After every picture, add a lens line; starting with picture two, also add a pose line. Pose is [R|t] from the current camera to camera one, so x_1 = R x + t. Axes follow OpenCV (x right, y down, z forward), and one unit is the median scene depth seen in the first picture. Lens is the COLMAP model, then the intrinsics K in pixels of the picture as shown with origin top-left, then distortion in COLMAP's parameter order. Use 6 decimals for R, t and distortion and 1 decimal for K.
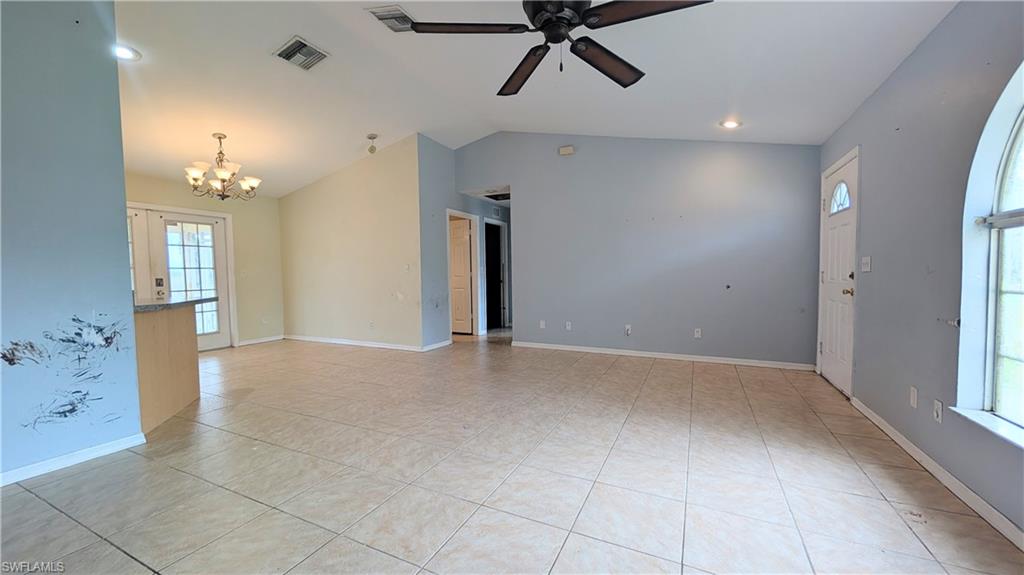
lens RADIAL K [[387.3, 0, 512.0], [0, 387.3, 287.5], [0, 0, 1]] dist [0.000033, 0.000027]
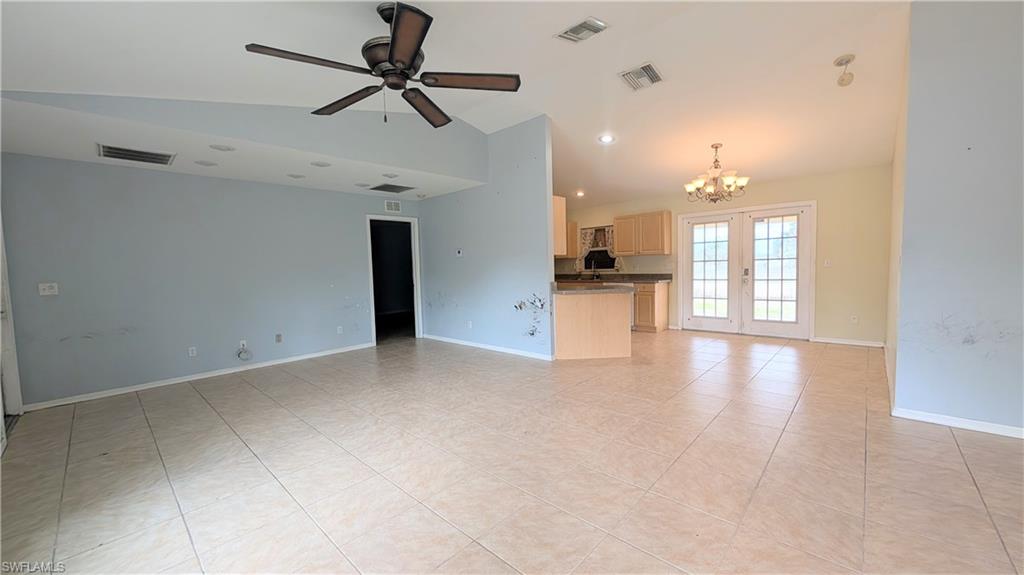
lens RADIAL K [[387.3, 0, 512.0], [0, 387.3, 287.5], [0, 0, 1]] dist [0.000033, 0.000027]
pose [[-0.294440, 0.073941, -0.952805, 0.525228], [-0.002602, 0.996937, 0.078170, -0.066593], [0.955667, 0.025496, -0.293345, 0.771368]]
